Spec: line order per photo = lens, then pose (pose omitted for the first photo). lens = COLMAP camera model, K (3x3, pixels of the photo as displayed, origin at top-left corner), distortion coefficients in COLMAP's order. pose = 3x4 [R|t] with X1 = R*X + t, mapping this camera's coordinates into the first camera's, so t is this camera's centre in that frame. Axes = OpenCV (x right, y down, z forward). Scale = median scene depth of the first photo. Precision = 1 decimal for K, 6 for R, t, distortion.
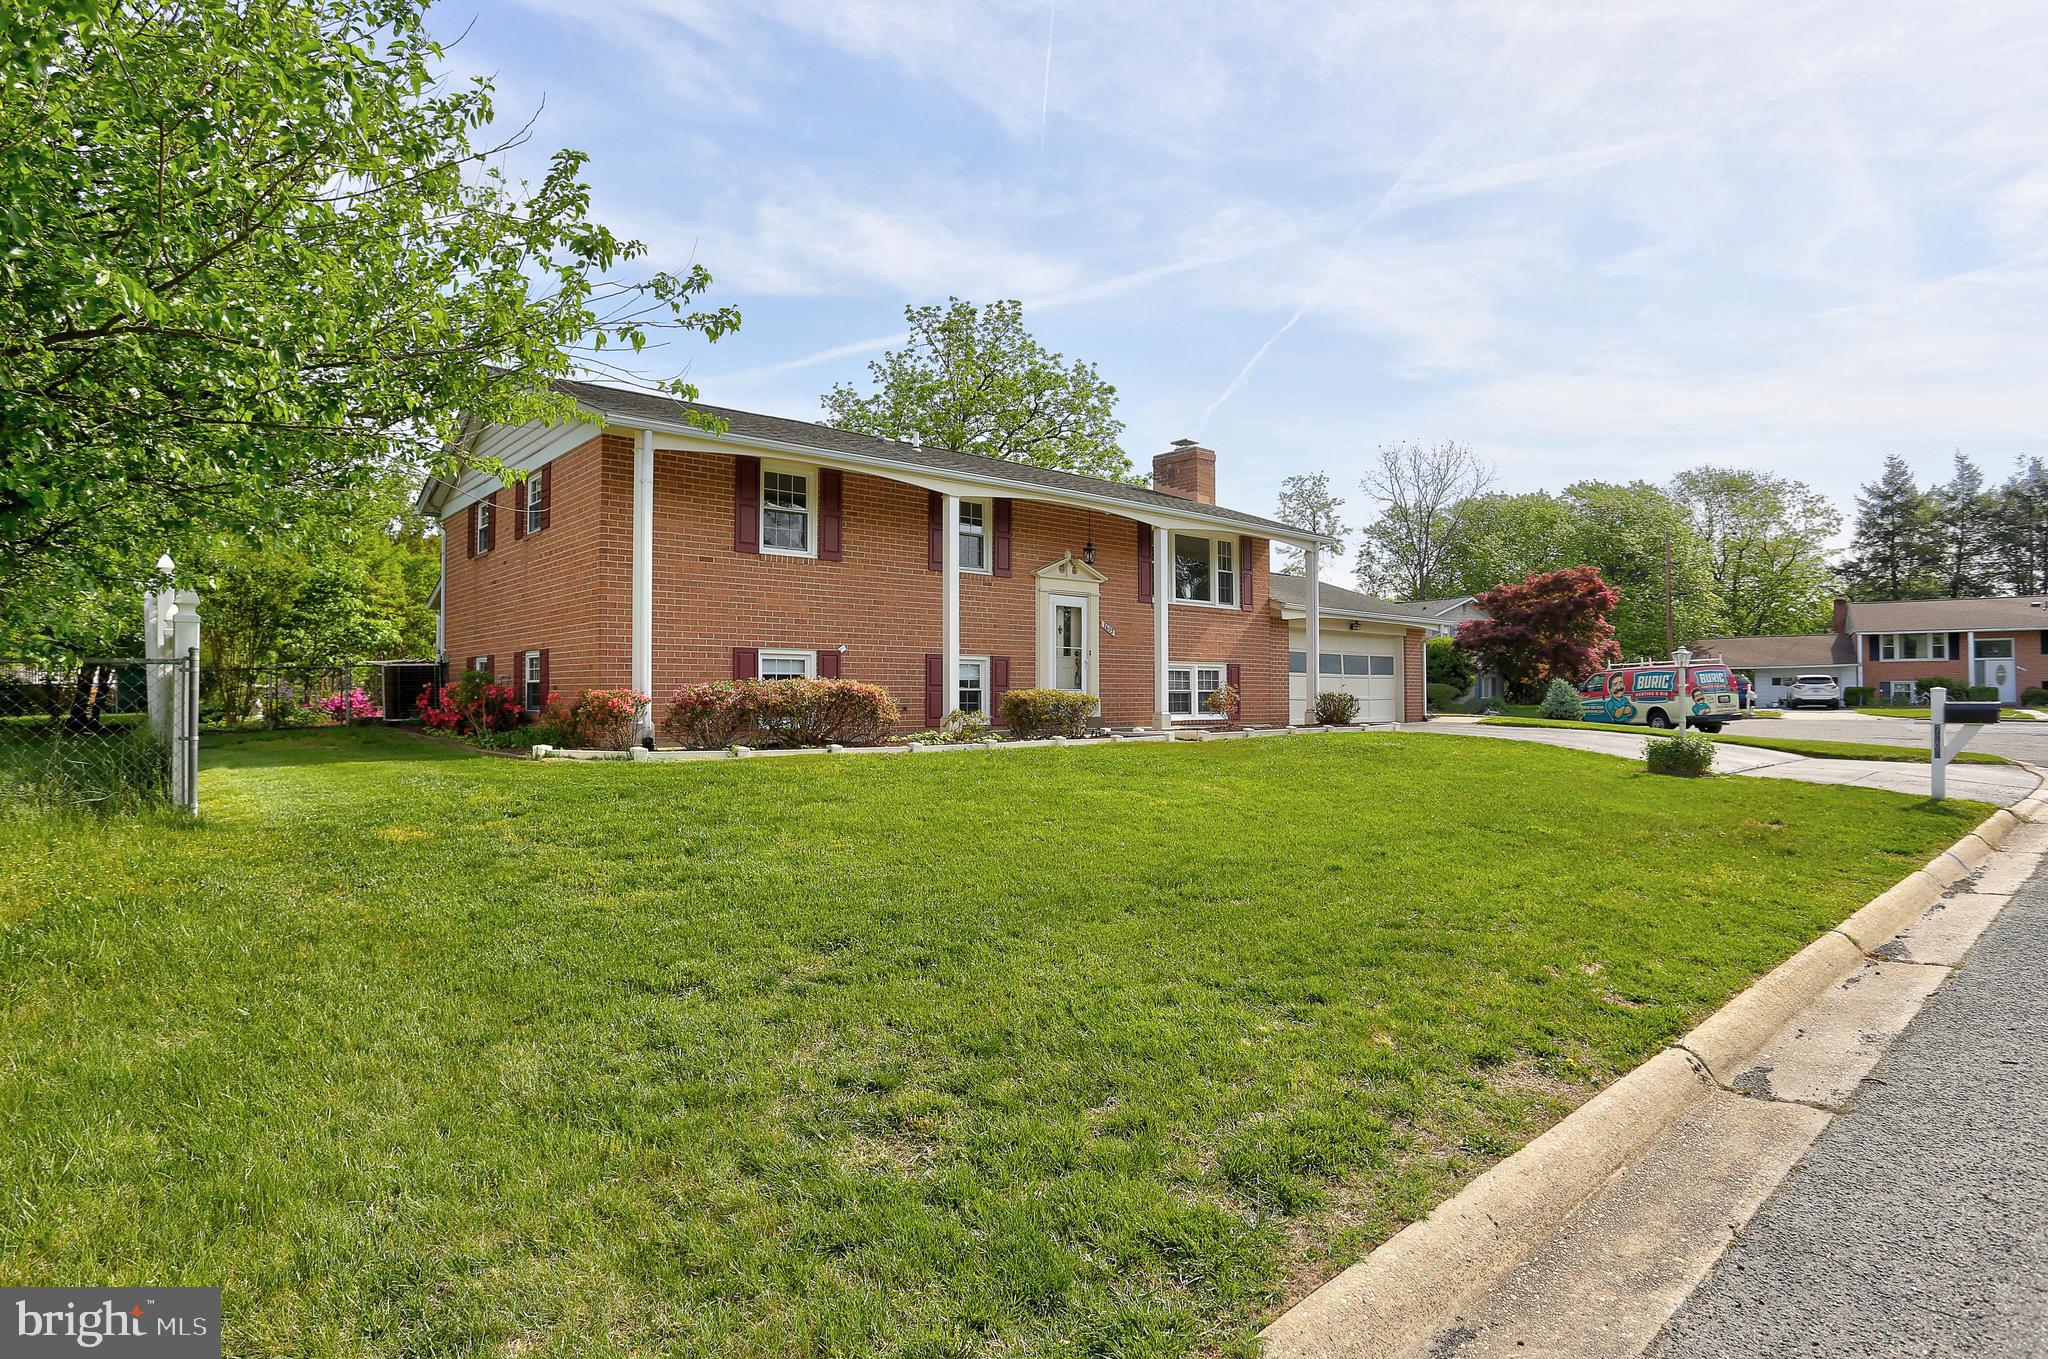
lens RADIAL K [[1068.4, 0, 1022.6], [0, 1068.4, 690.9], [0, 0, 1]] dist [-0.051423, 0.000581]
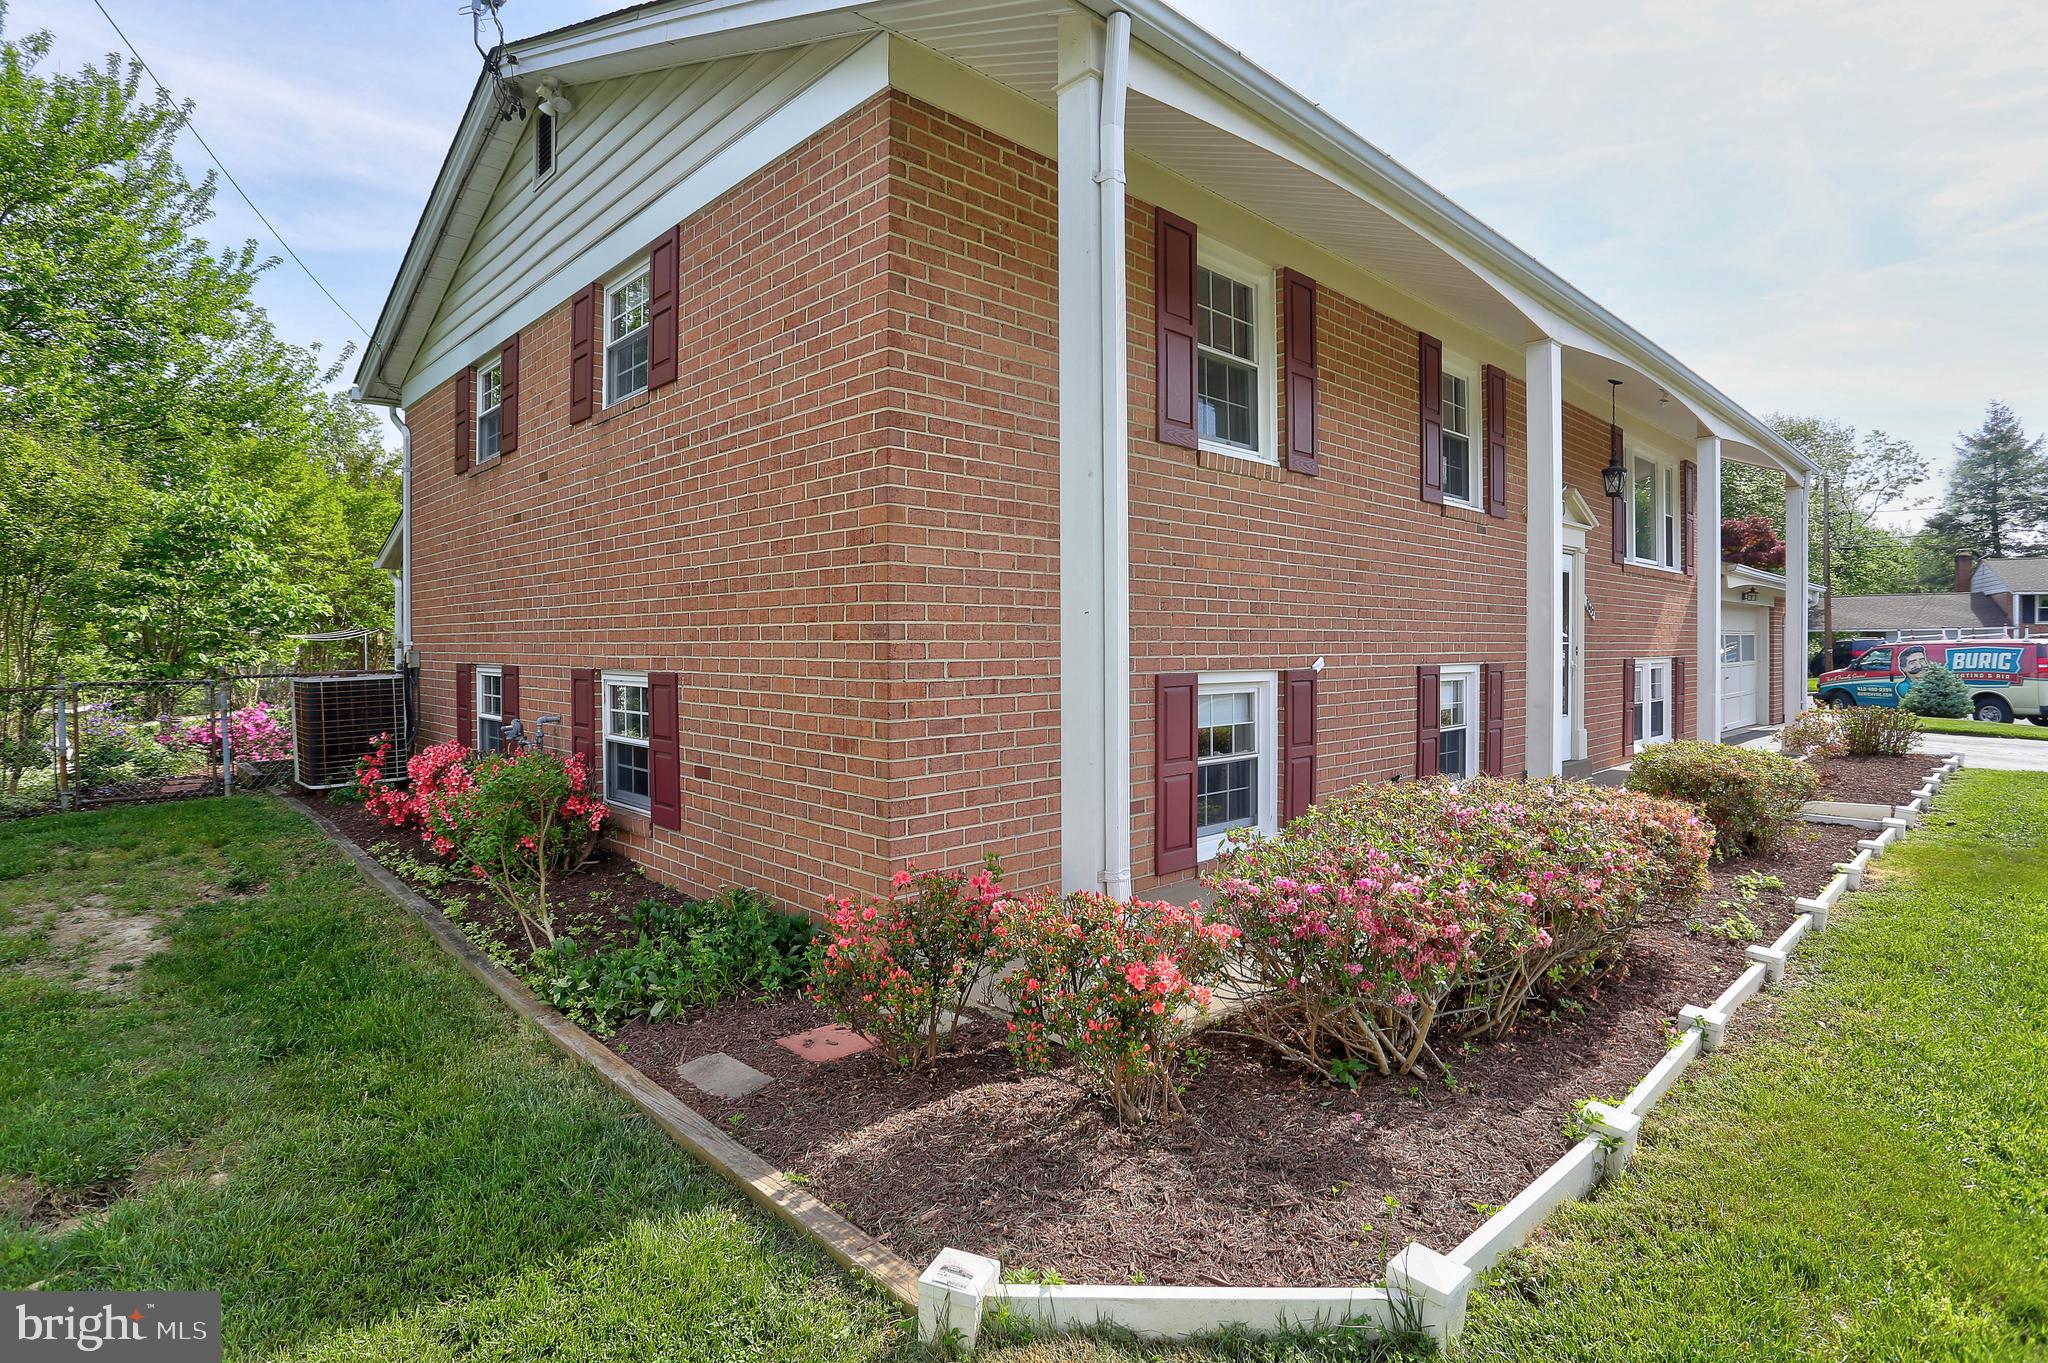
lens RADIAL K [[1002.0, 0, 1019.1], [0, 1002.0, 656.9], [0, 0, 1]] dist [-0.069753, 0.030623]
pose [[0.998105, -0.003000, 0.061460, -0.263948], [0.001716, 0.999779, 0.020940, -0.042708], [-0.061509, -0.020795, 0.997890, 0.469305]]
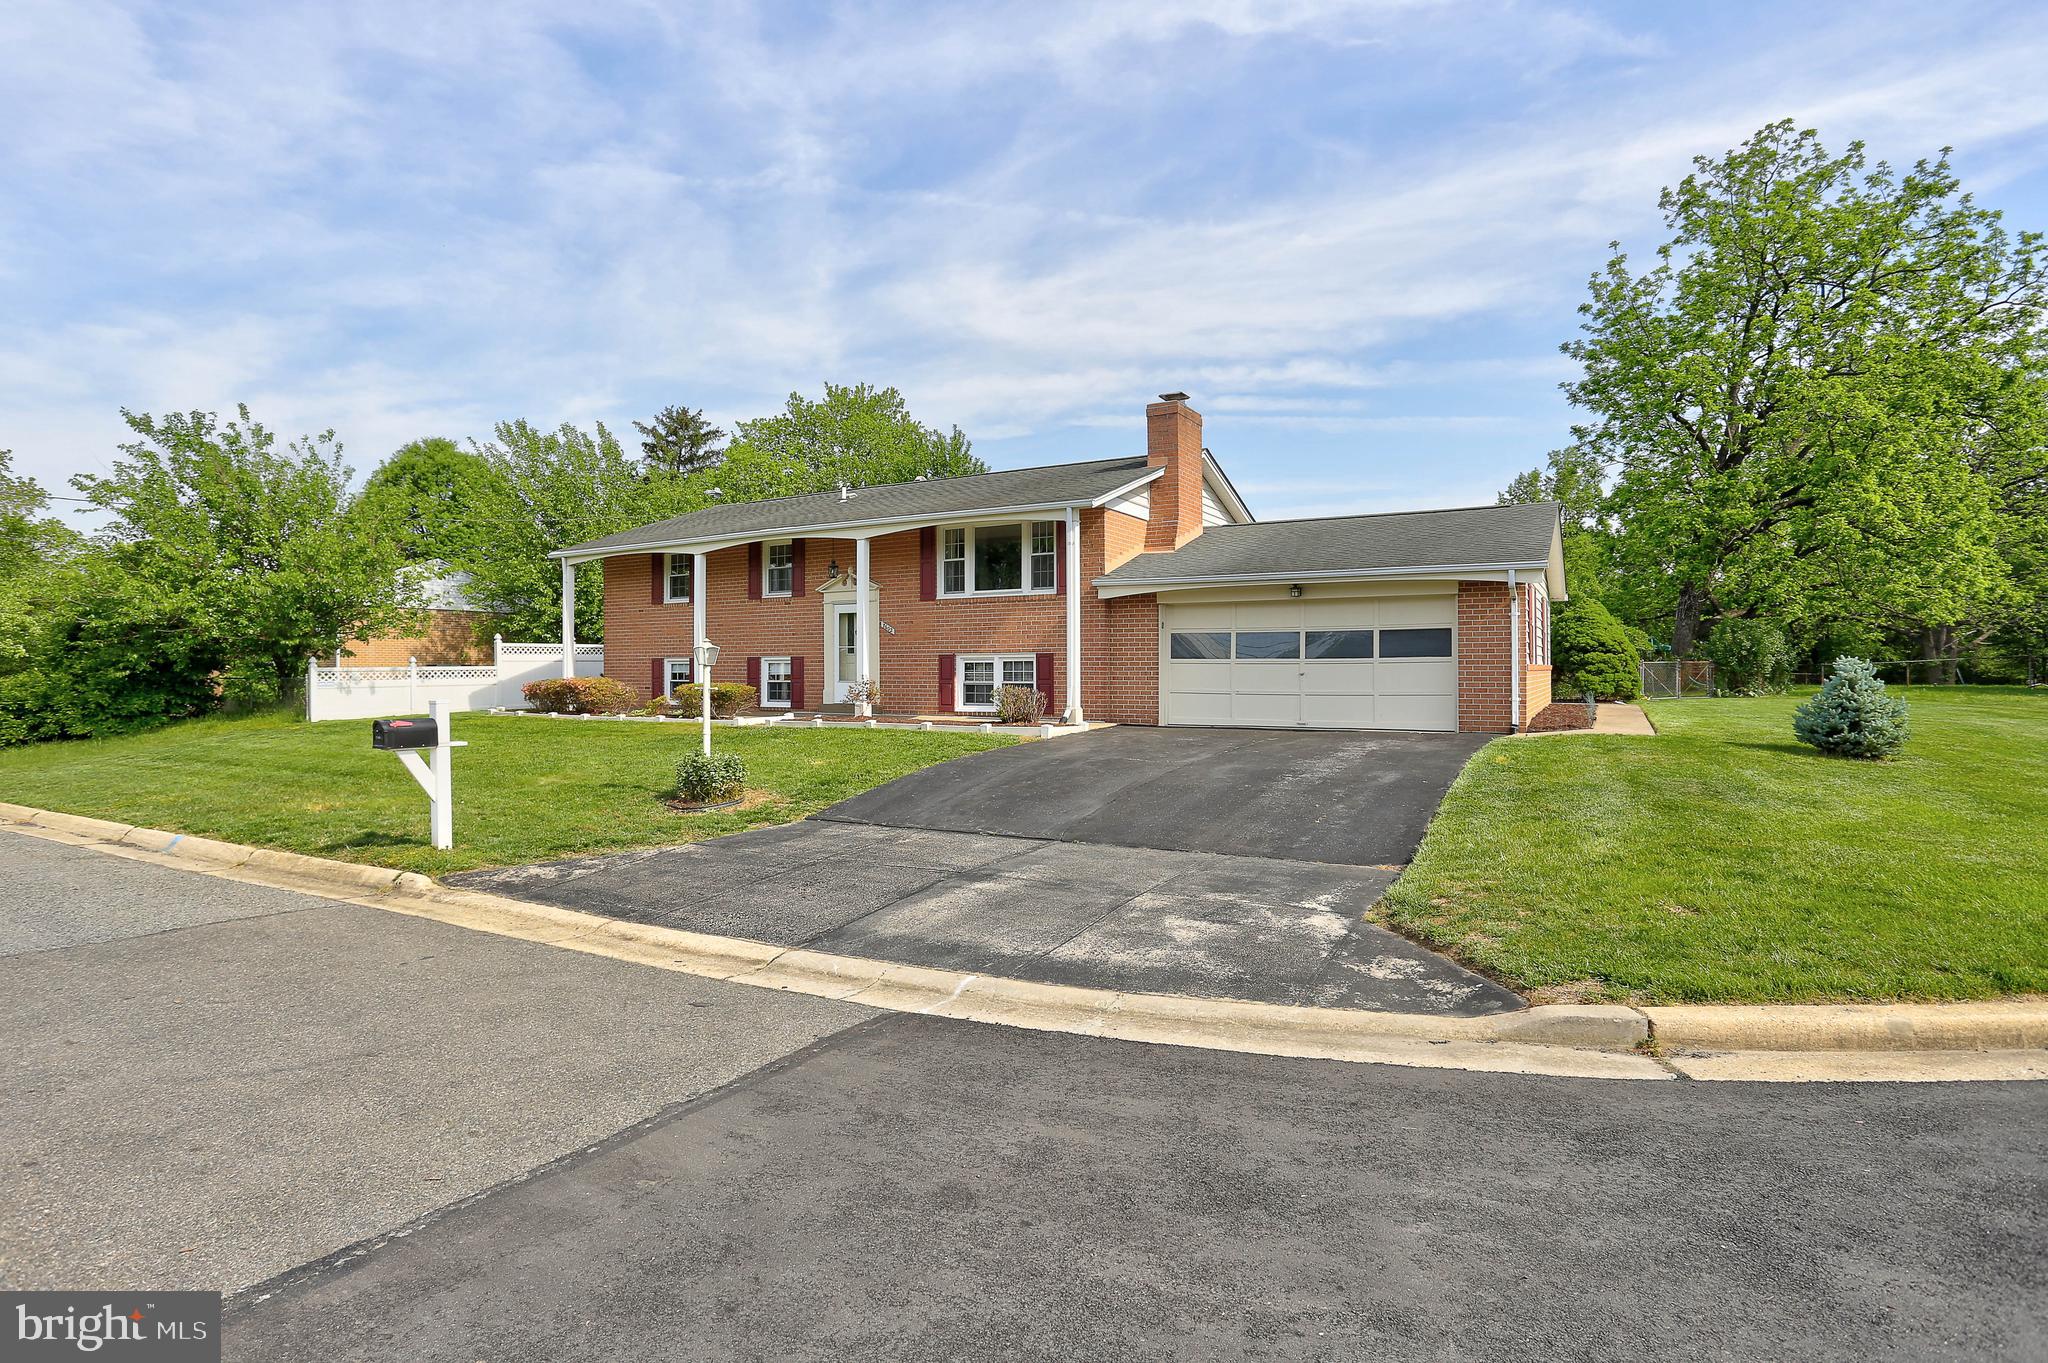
lens RADIAL K [[1043.2, 0, 993.7], [0, 1043.2, 683.8], [0, 0, 1]] dist [-0.075448, 0.017184]
pose [[0.302280, 0.005556, -0.953203, 1.186156], [0.005176, 0.999959, 0.007470, -0.006231], [0.953205, -0.007192, 0.302239, 0.774324]]
